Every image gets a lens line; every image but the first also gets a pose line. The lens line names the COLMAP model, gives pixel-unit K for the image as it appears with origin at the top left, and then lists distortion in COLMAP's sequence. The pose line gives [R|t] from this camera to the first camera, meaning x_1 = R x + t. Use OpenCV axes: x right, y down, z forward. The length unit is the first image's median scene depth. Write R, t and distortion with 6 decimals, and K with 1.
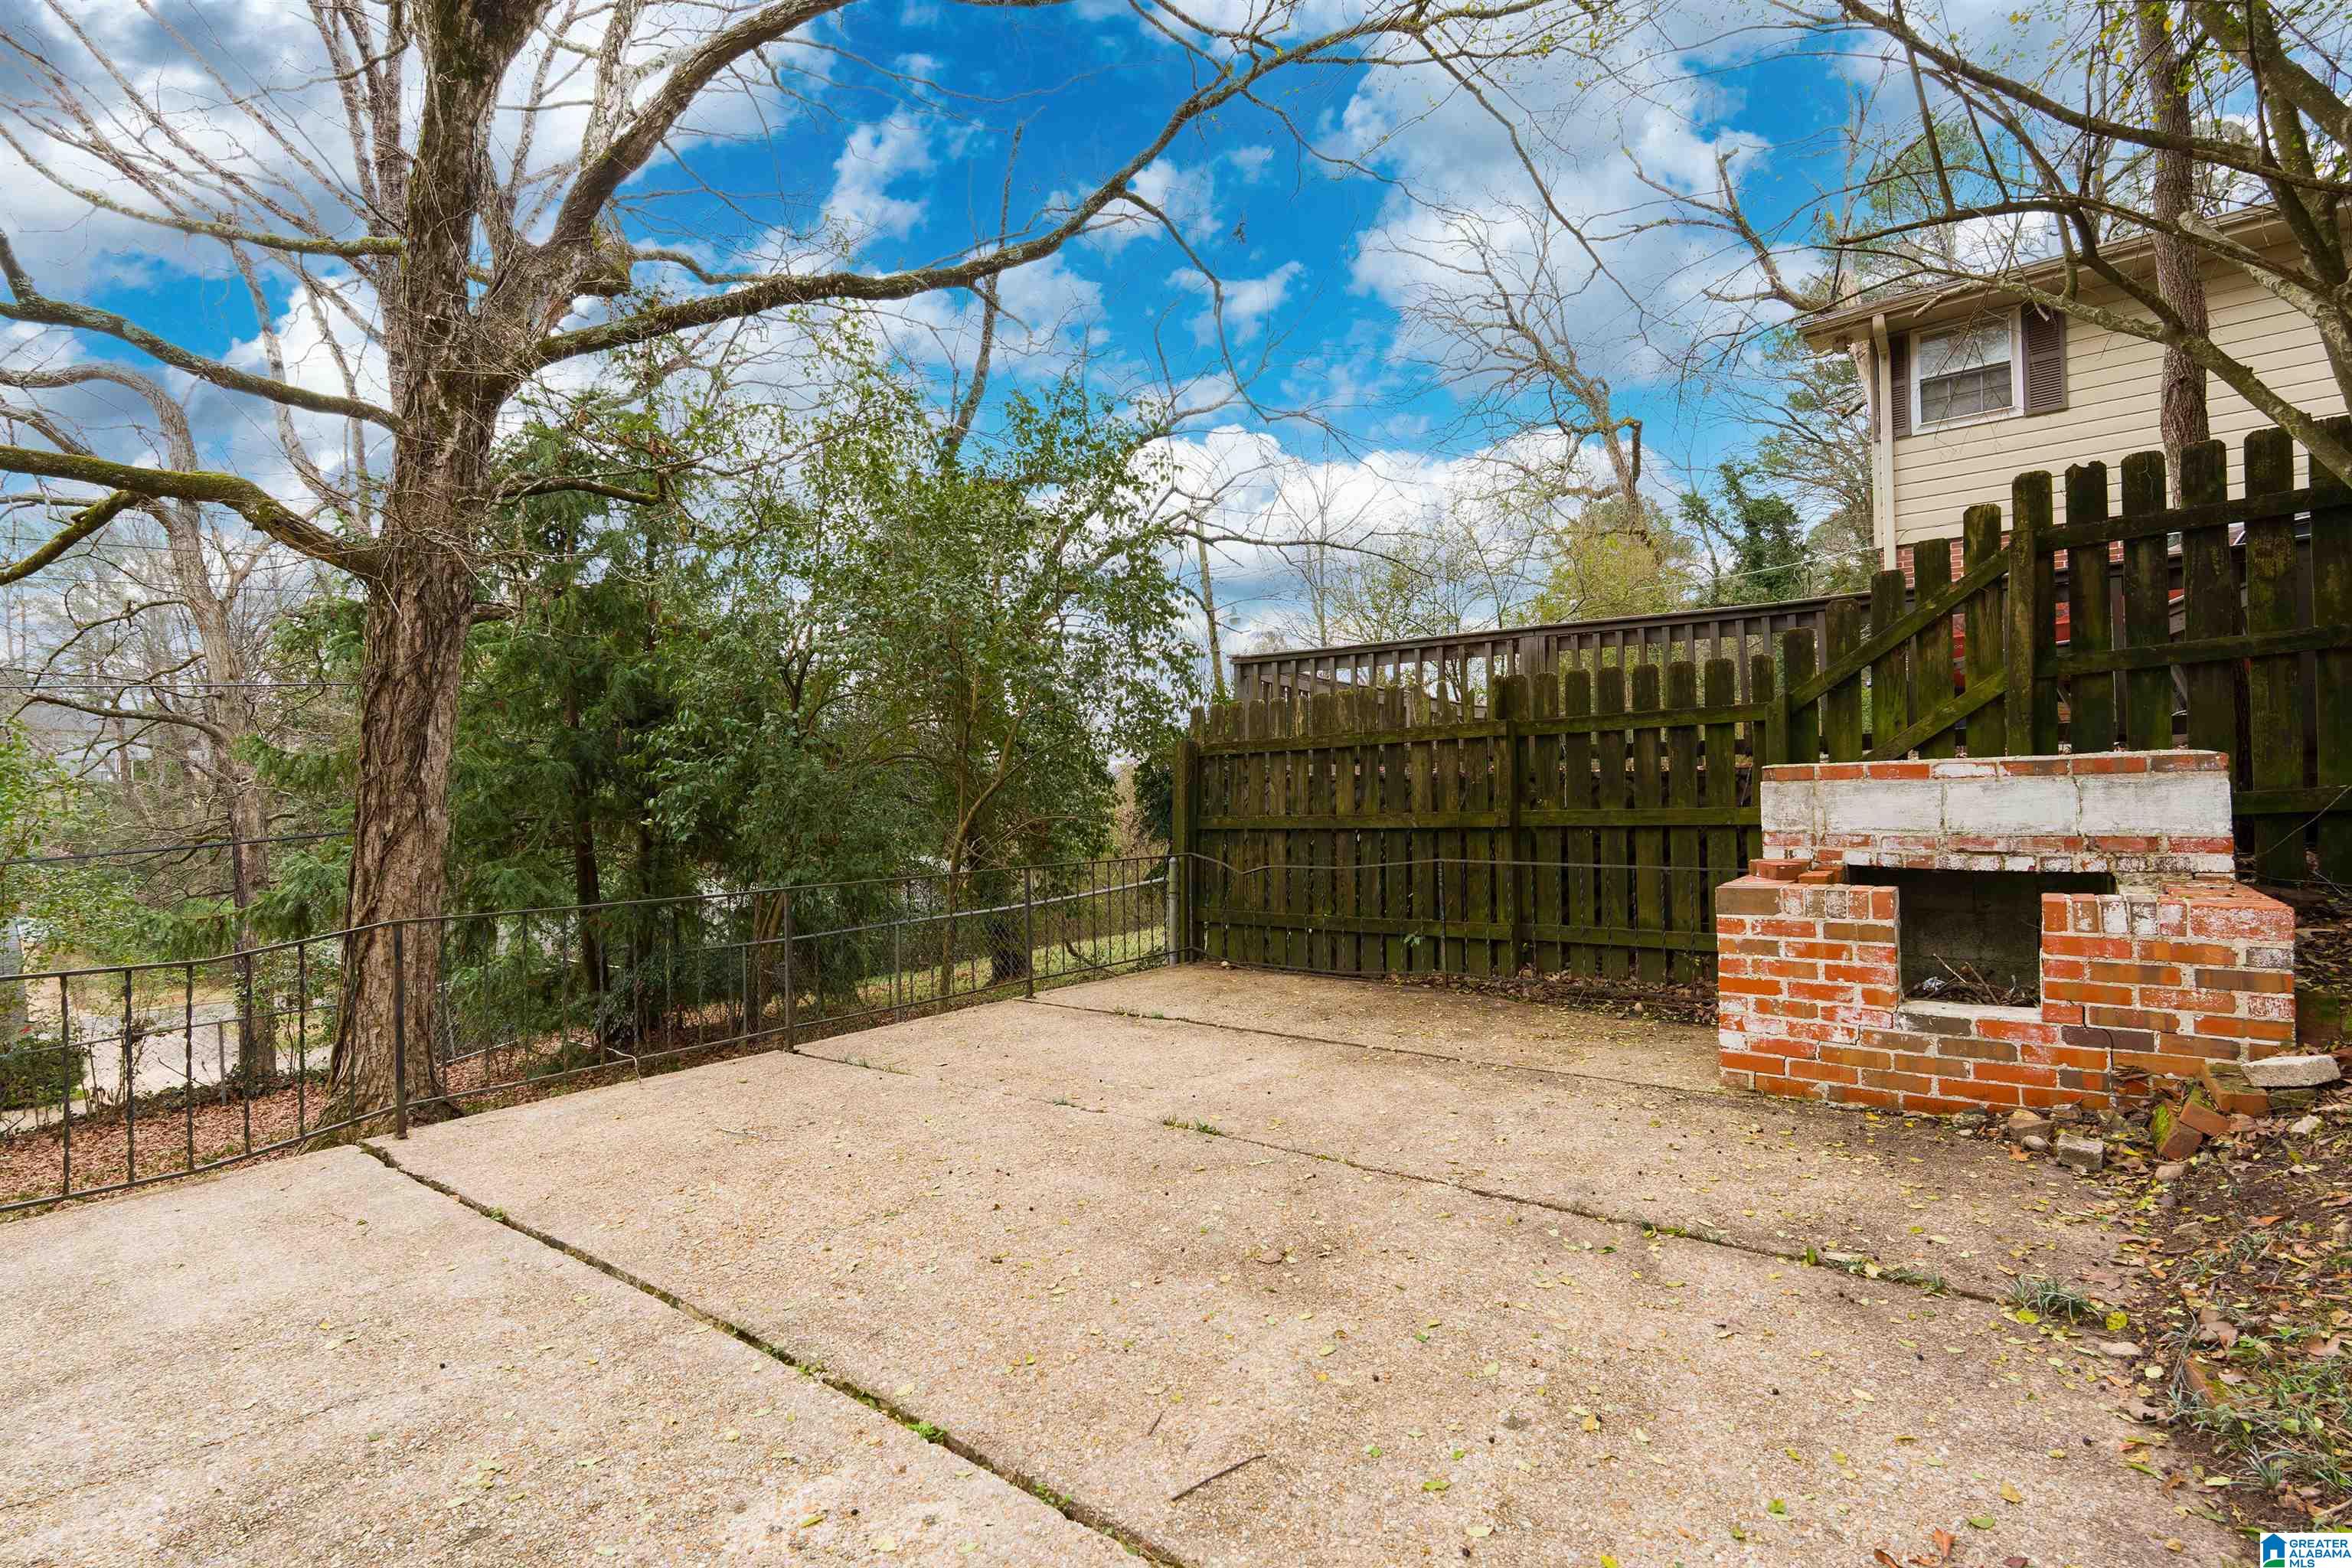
lens RADIAL K [[1031.0, 0, 1167.5], [0, 1031.0, 781.4], [0, 0, 1]] dist [-0.001417, -0.000281]
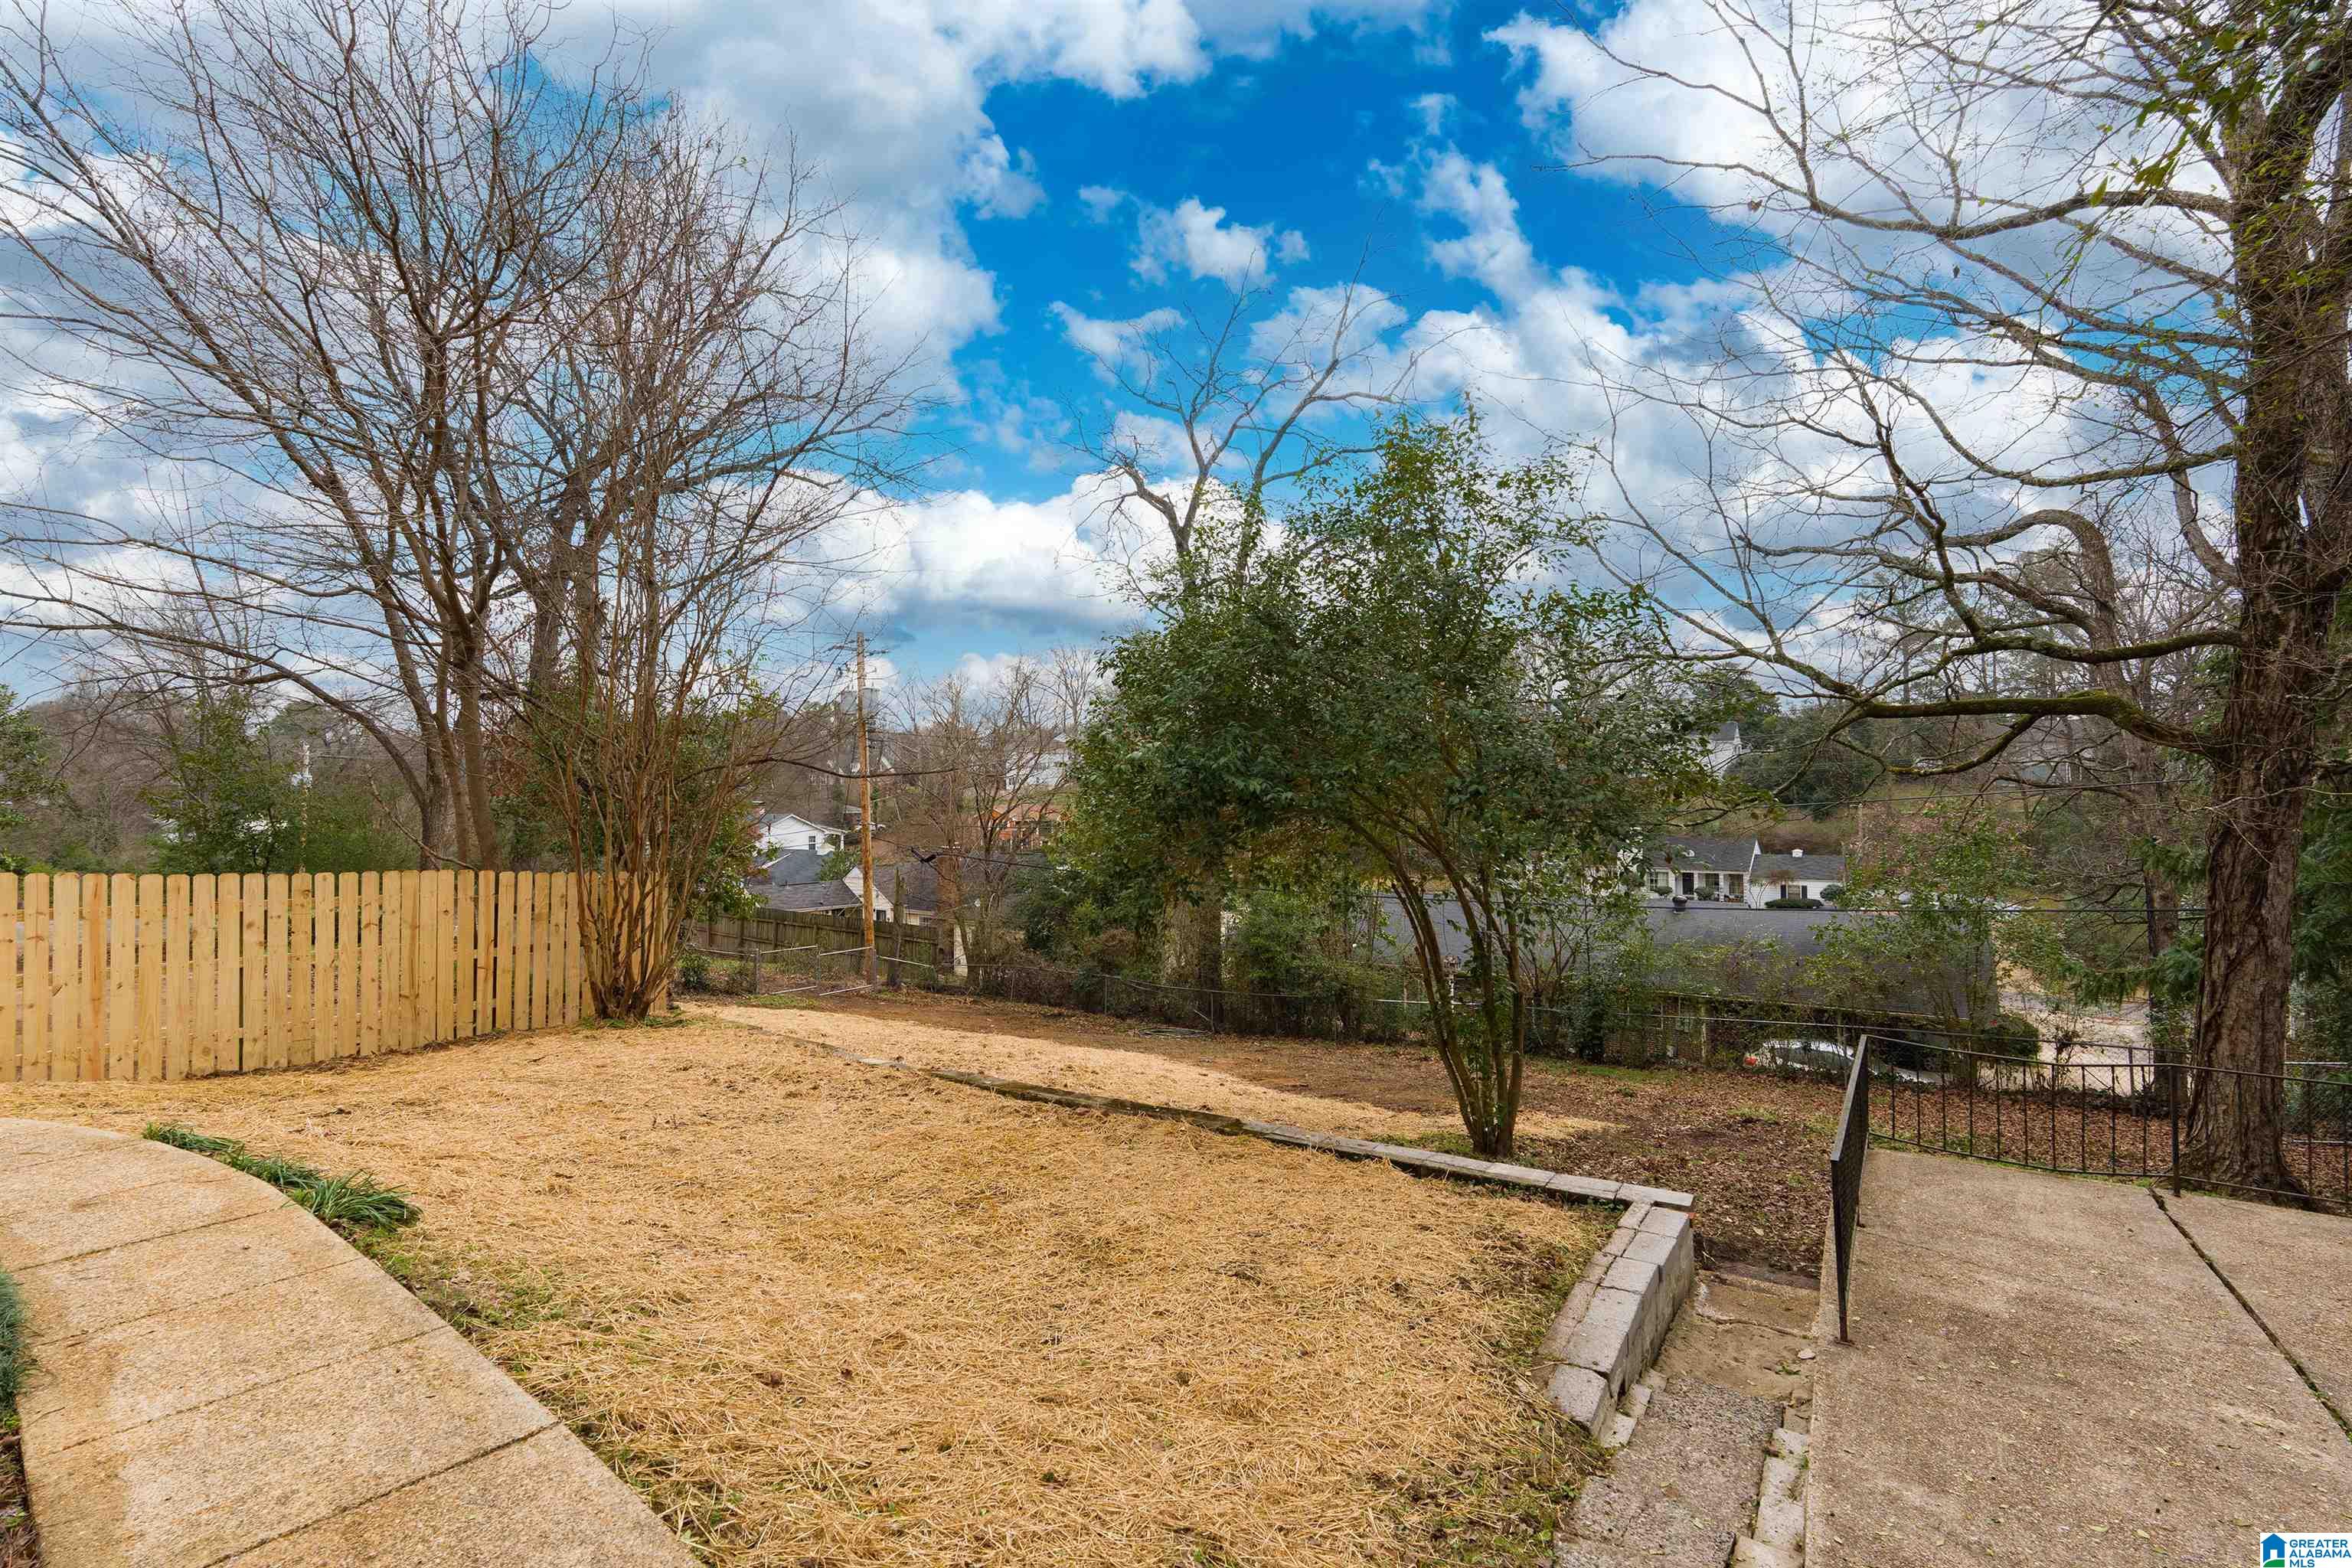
lens RADIAL K [[1031.0, 0, 1165.7], [0, 1031.0, 781.1], [0, 0, 1]] dist [-0.001417, -0.000281]
pose [[0.052380, 0.001465, -0.998626, 0.444938], [0.016449, 0.999862, 0.002329, -0.190122], [0.998492, -0.016548, 0.052349, -0.379427]]
